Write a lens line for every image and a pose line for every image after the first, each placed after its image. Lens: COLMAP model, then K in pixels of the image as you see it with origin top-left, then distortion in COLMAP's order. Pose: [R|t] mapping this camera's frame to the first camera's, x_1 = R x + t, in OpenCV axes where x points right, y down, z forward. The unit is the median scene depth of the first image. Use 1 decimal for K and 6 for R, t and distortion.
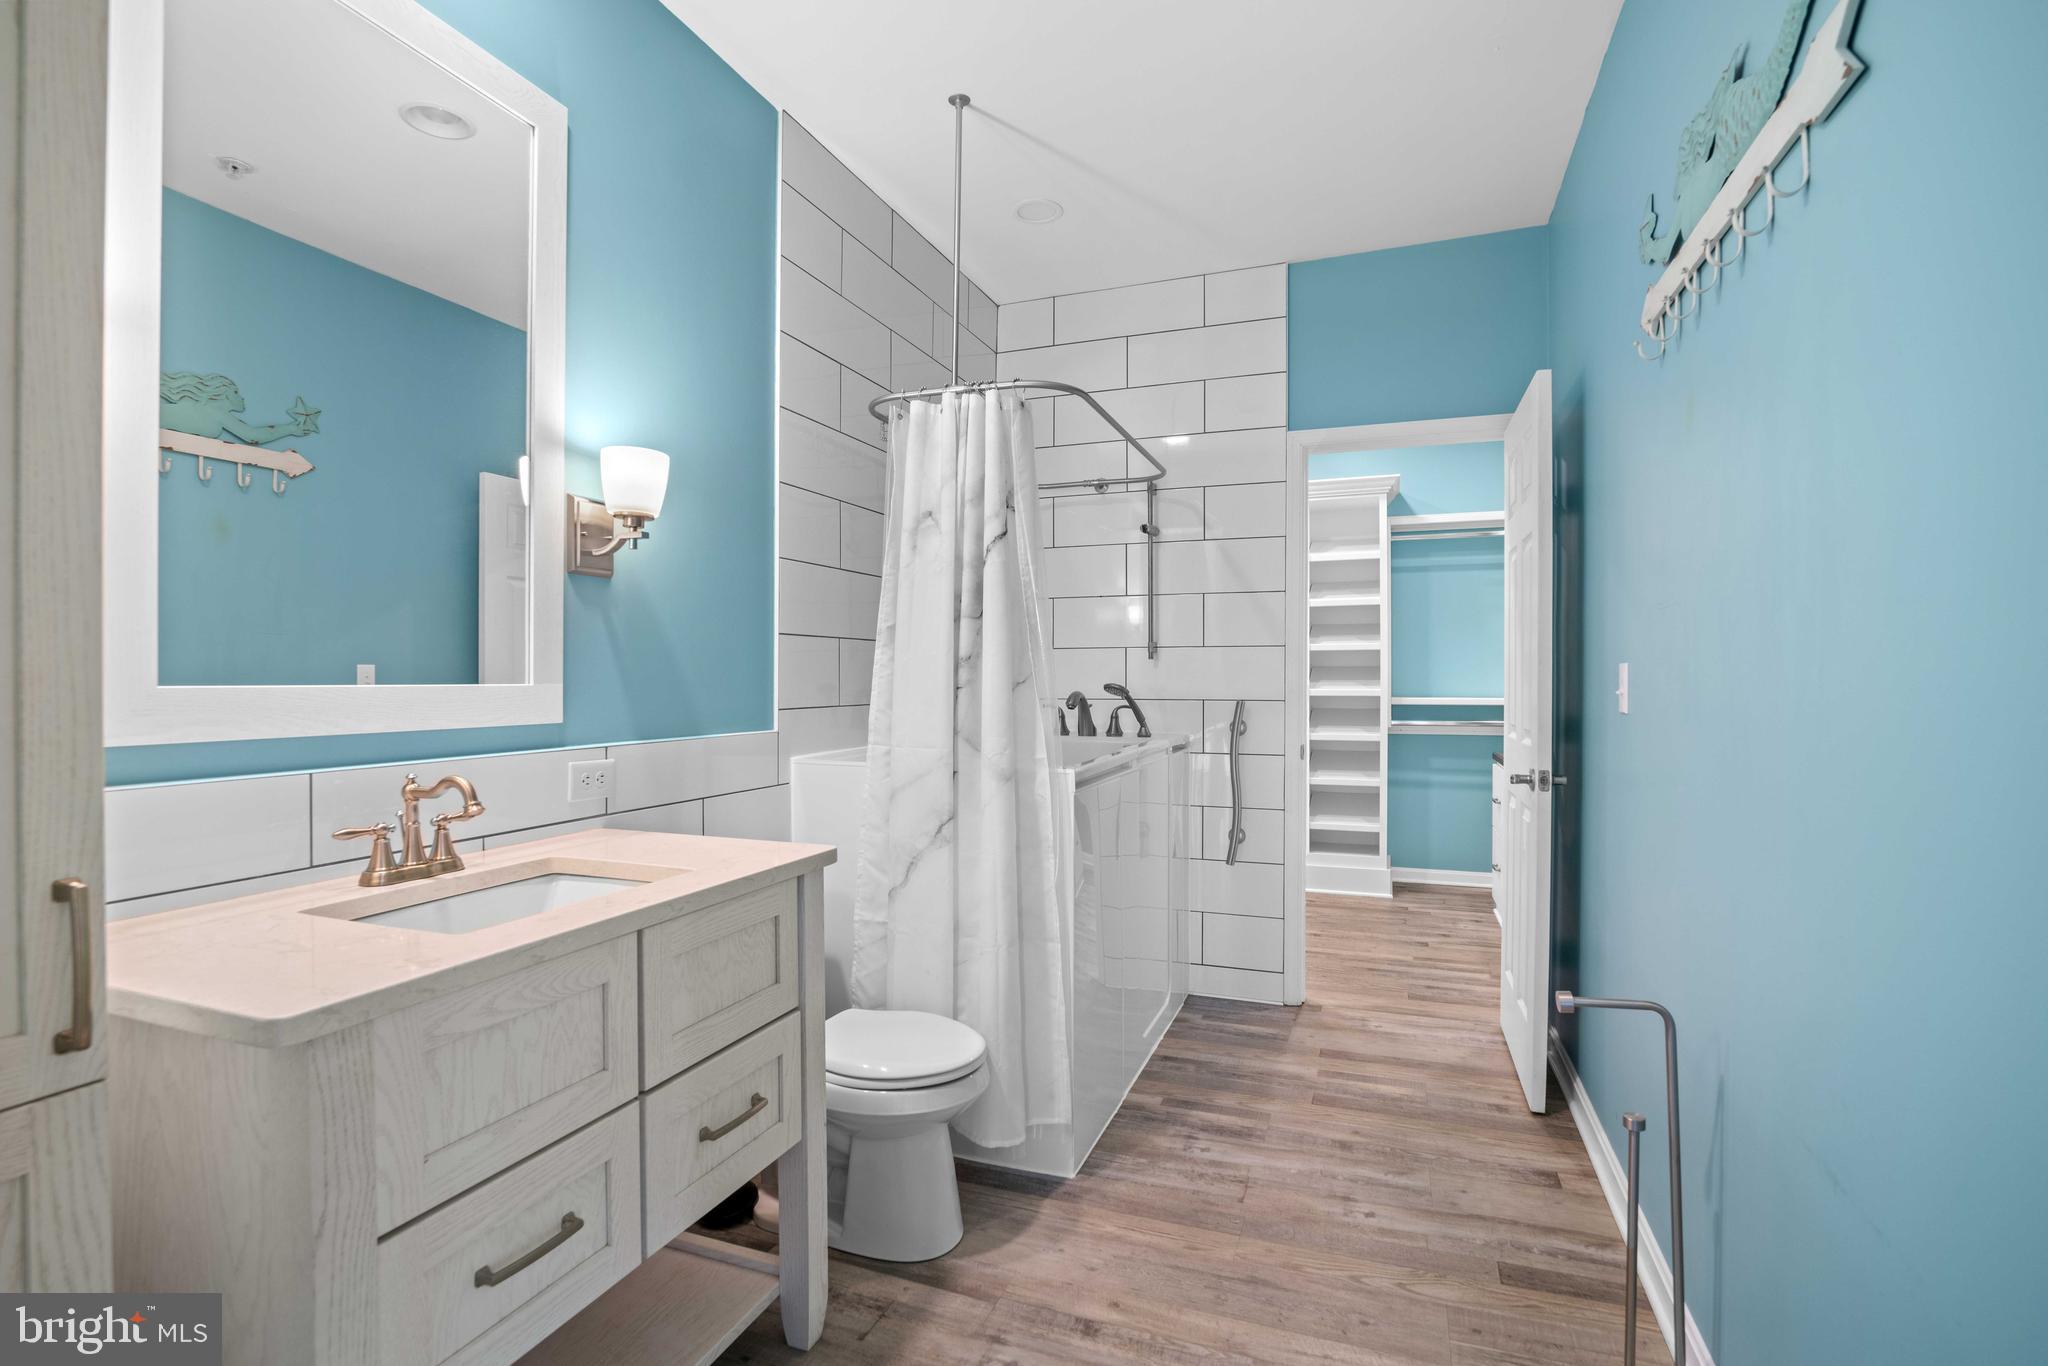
lens RADIAL K [[966.7, 0, 1025.7], [0, 966.7, 678.5], [0, 0, 1]] dist [-0.018938, 0.001216]
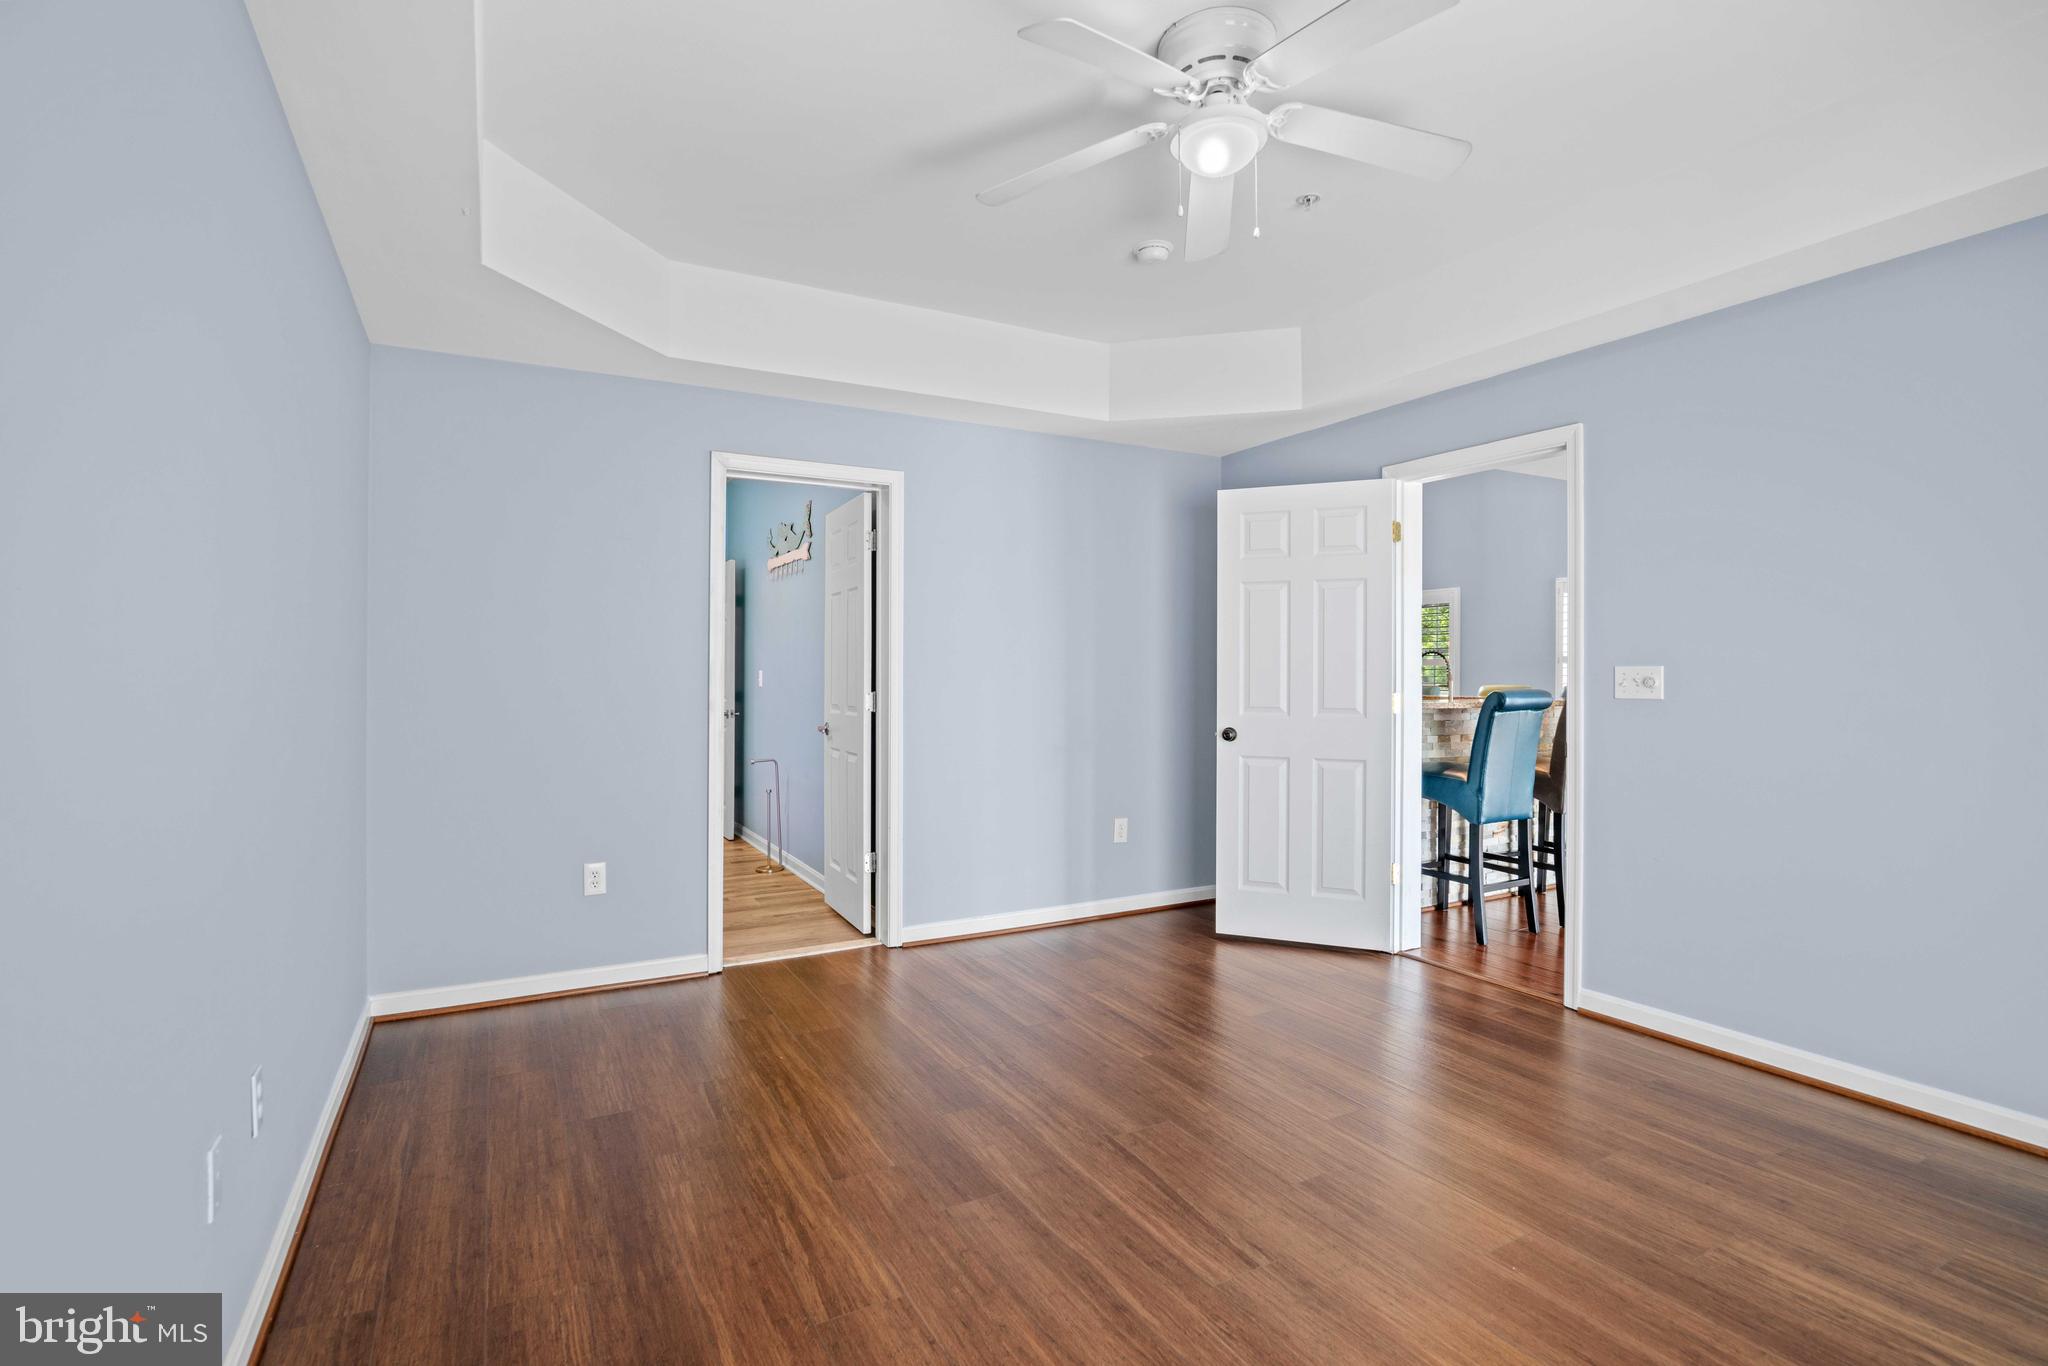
lens RADIAL K [[966.7, 0, 1025.3], [0, 966.7, 674.8], [0, 0, 1]] dist [-0.018938, 0.001216]
pose [[0.658880, 0.001271, 0.752247, -0.882684], [-0.004066, 0.999990, 0.001871, -0.008639], [-0.752237, -0.004292, 0.658878, -1.287735]]
